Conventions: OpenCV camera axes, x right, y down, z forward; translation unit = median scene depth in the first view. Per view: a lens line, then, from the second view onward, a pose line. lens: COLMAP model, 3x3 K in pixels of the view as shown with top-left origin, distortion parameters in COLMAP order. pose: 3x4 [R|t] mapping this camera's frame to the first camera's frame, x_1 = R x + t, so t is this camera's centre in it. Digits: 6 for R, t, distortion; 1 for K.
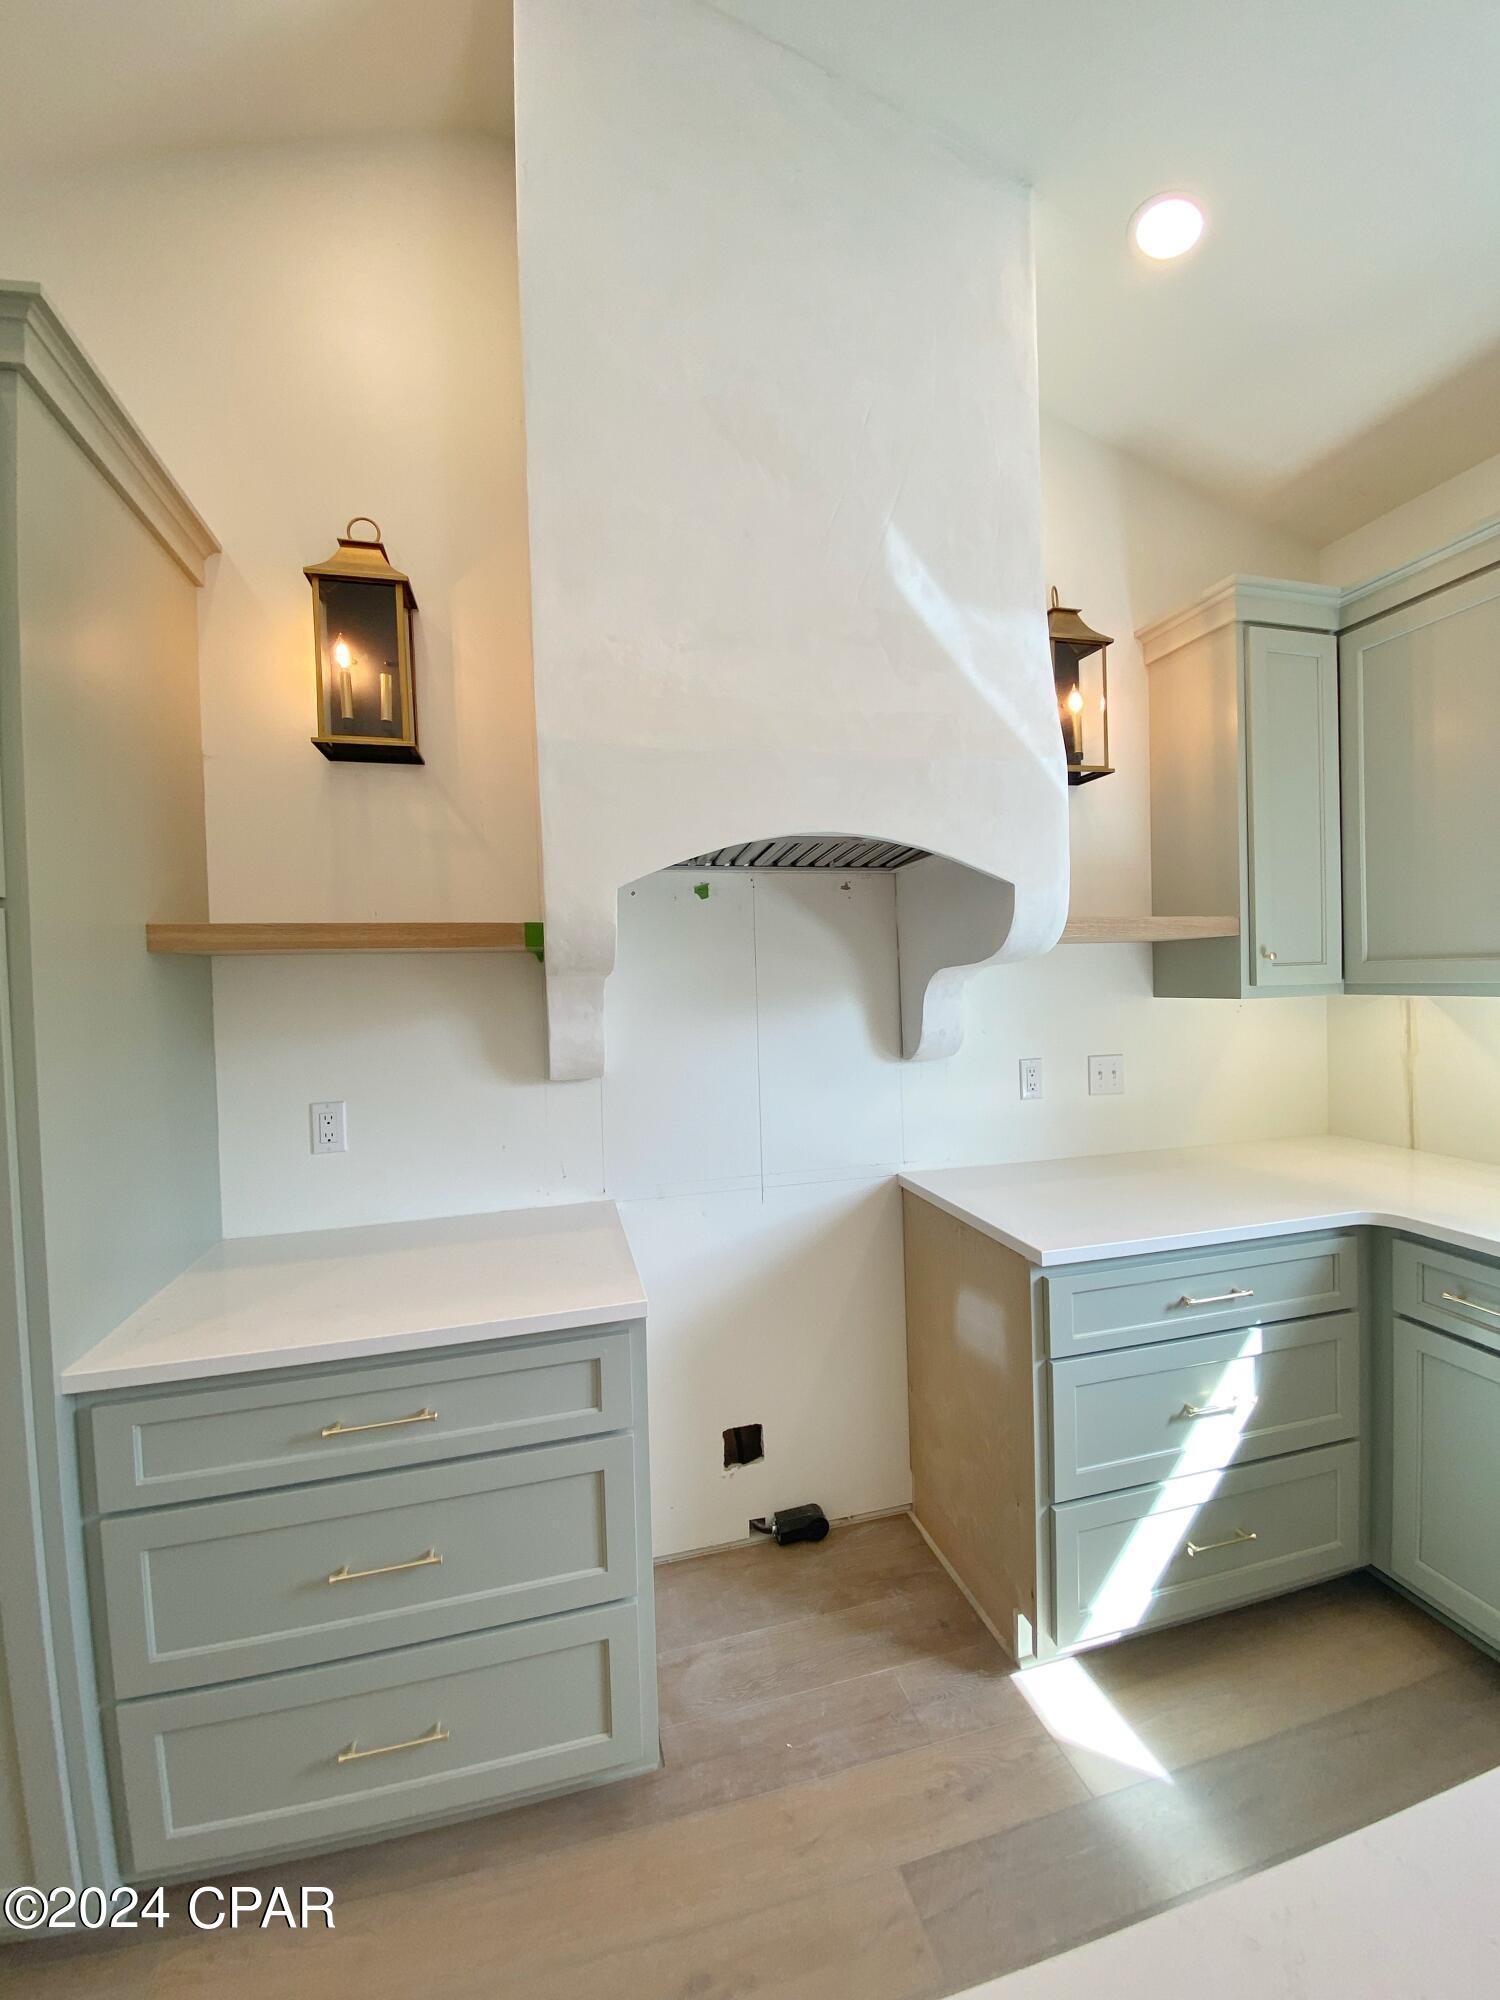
lens RADIAL K [[811.2, 0, 759.5], [0, 811.2, 990.3], [0, 0, 1]] dist [0.050825, -0.040842]
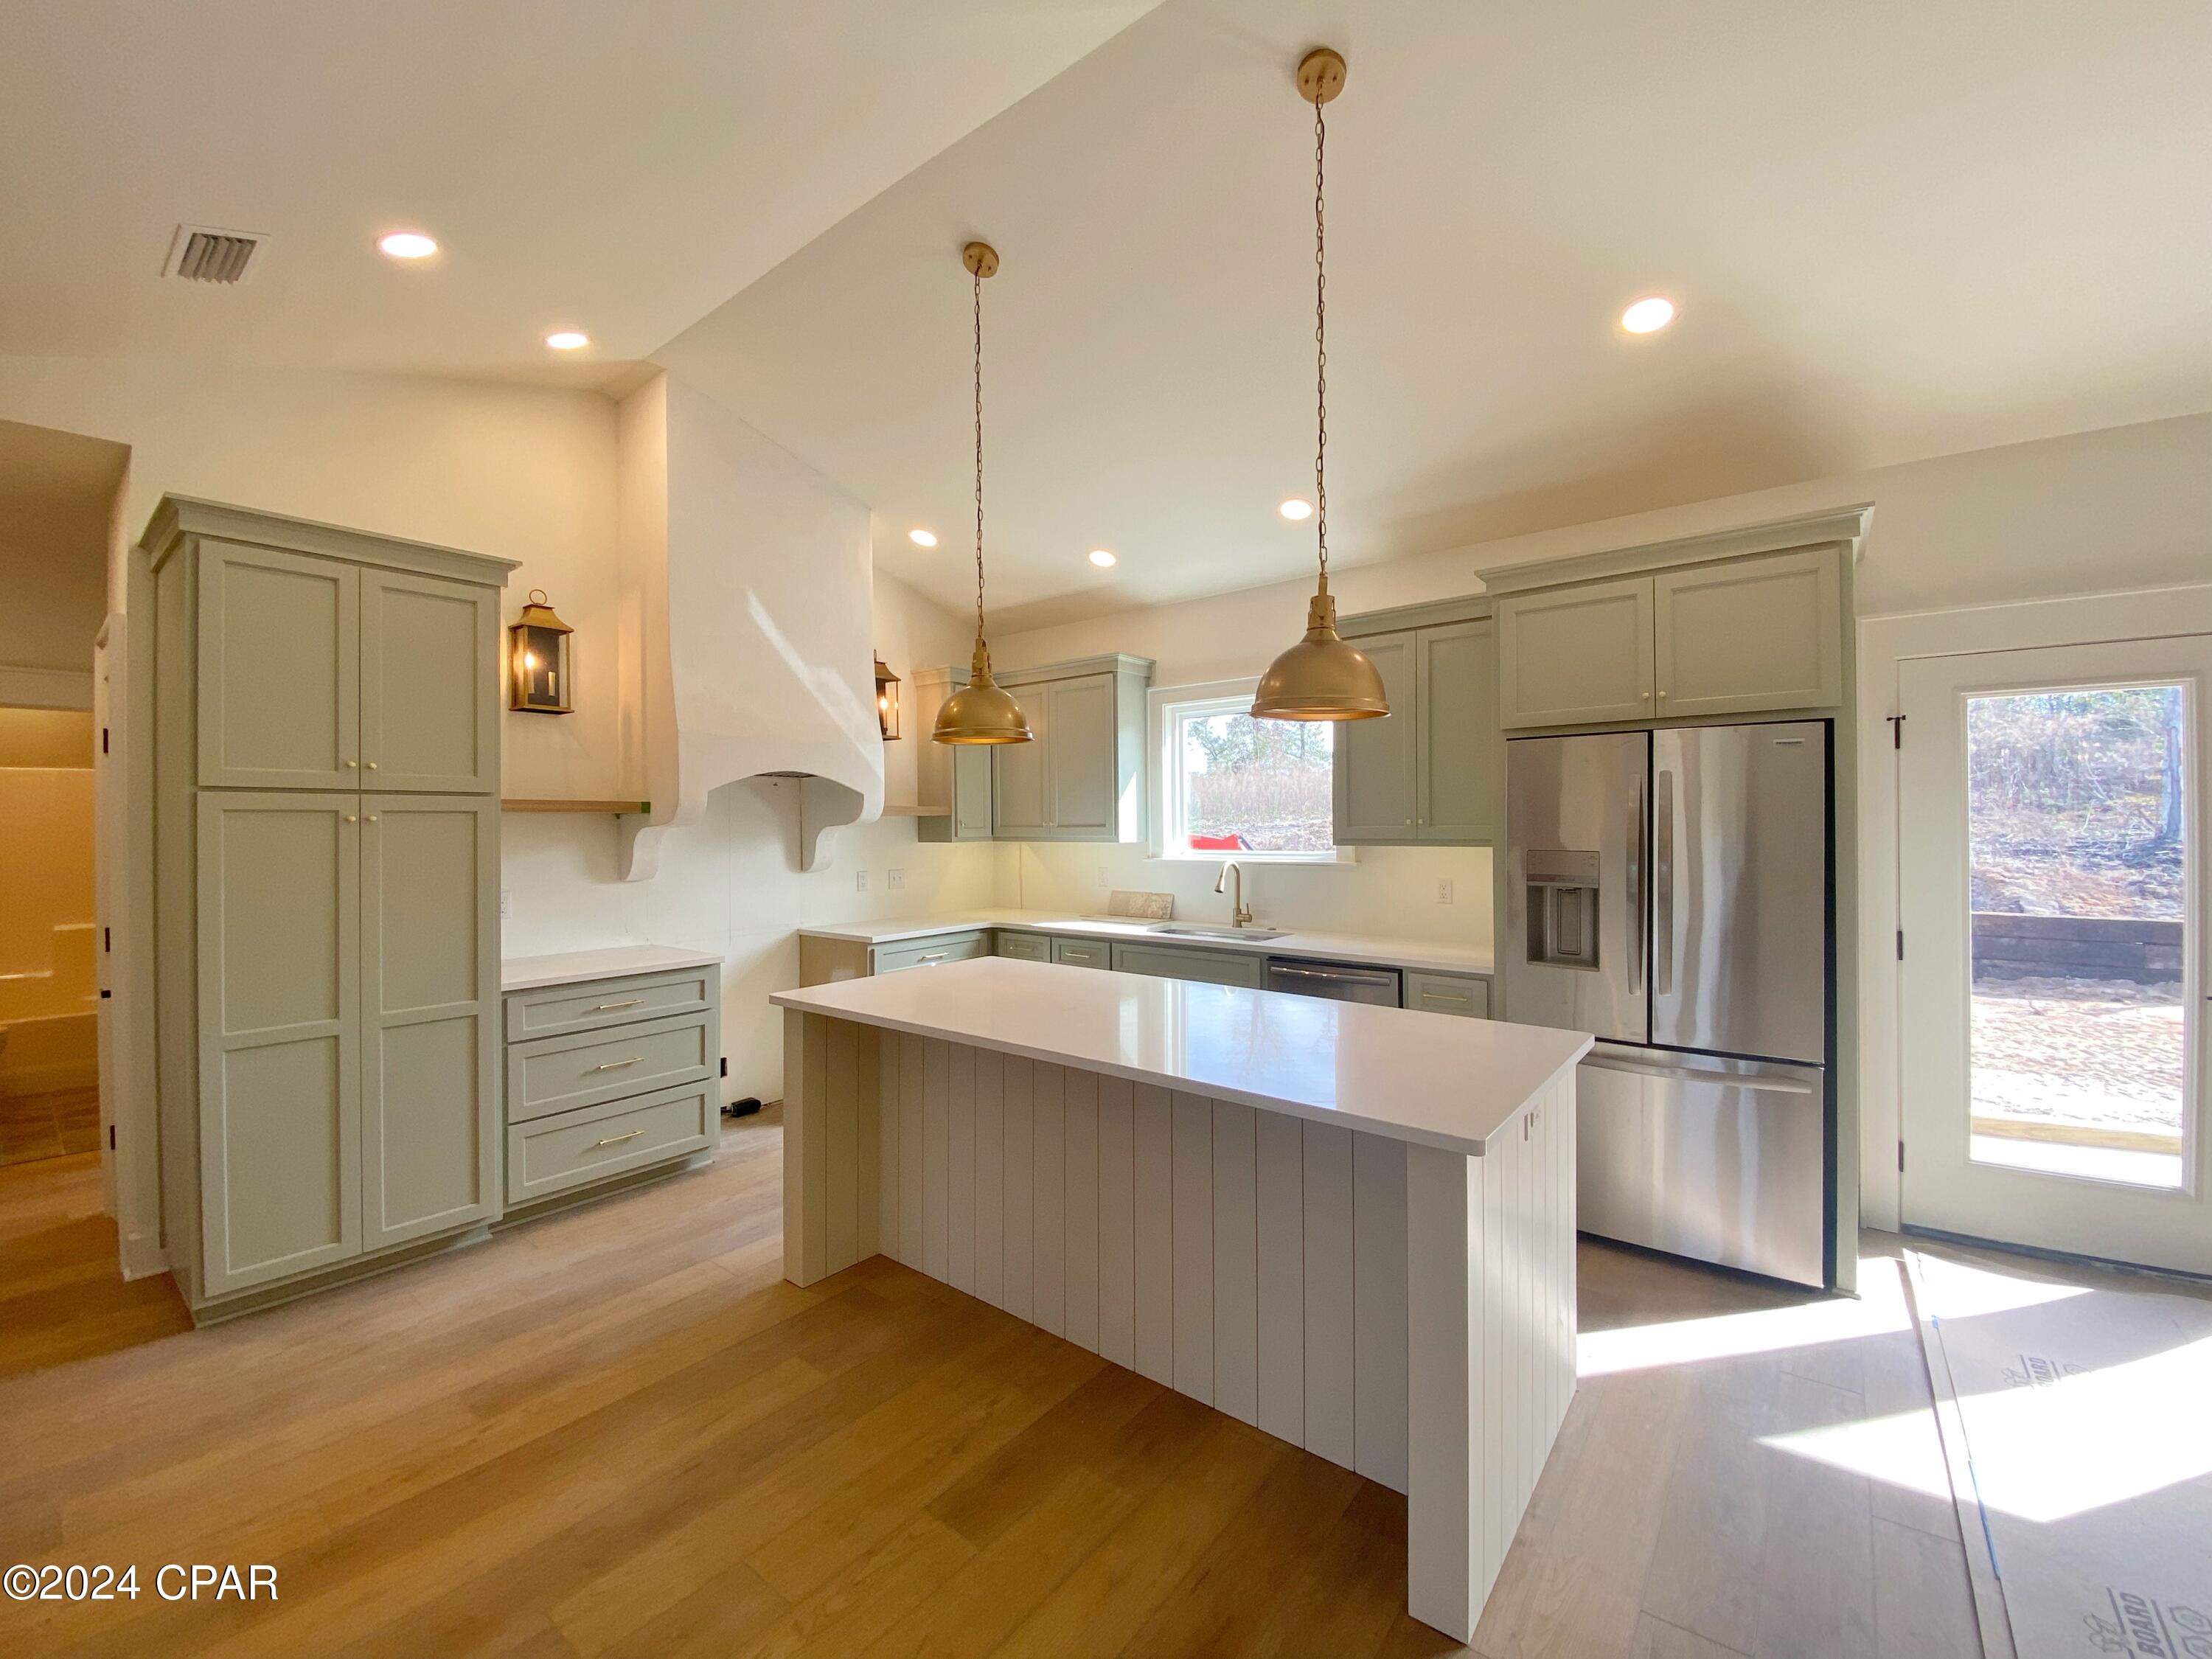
lens RADIAL K [[897.2, 0, 1106.0], [0, 897.2, 829.5], [0, 0, 1]] dist [0.050825, -0.040842]
pose [[0.806779, 0.018429, 0.590566, -0.561893], [-0.003117, 0.999632, -0.026936, 0.040550], [-0.590845, 0.019891, 0.806540, -1.304722]]
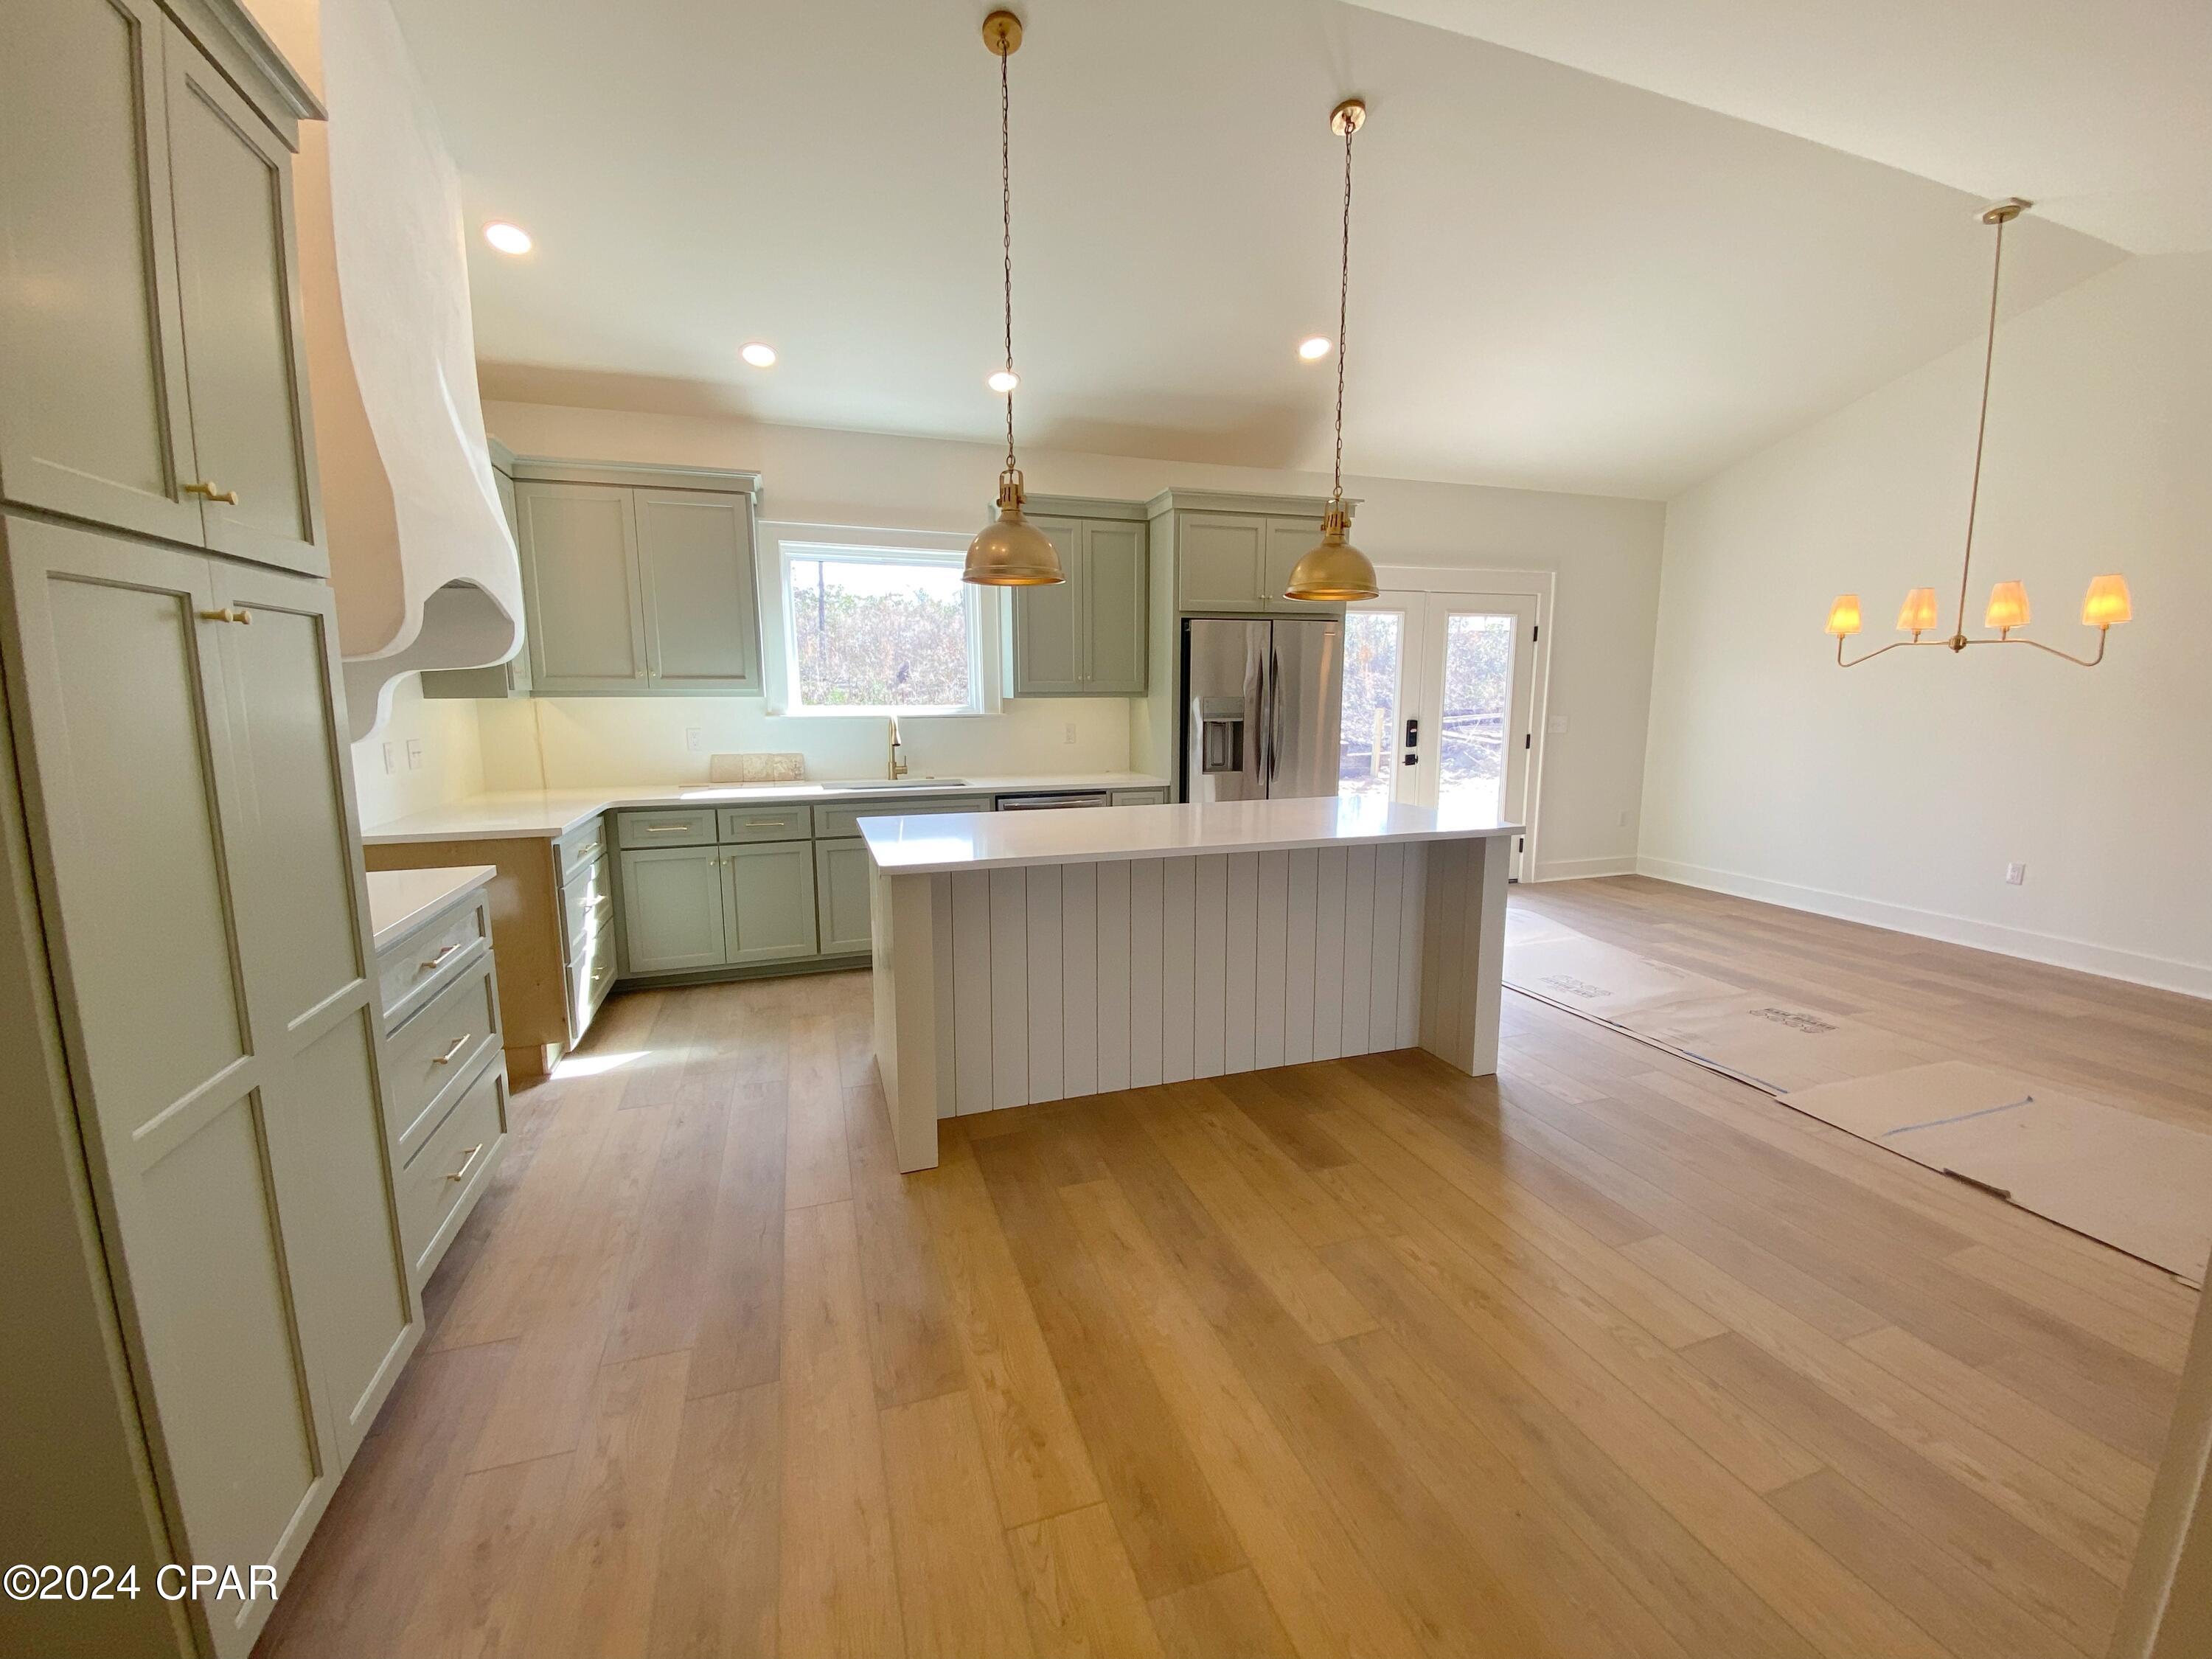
lens RADIAL K [[897.2, 0, 1106.0], [0, 897.2, 829.5], [0, 0, 1]] dist [0.050825, -0.040842]
pose [[-0.068373, -0.120988, 0.990297, -1.328643], [0.026242, 0.992058, 0.123015, 0.079182], [-0.997315, 0.034398, -0.064655, -0.063029]]
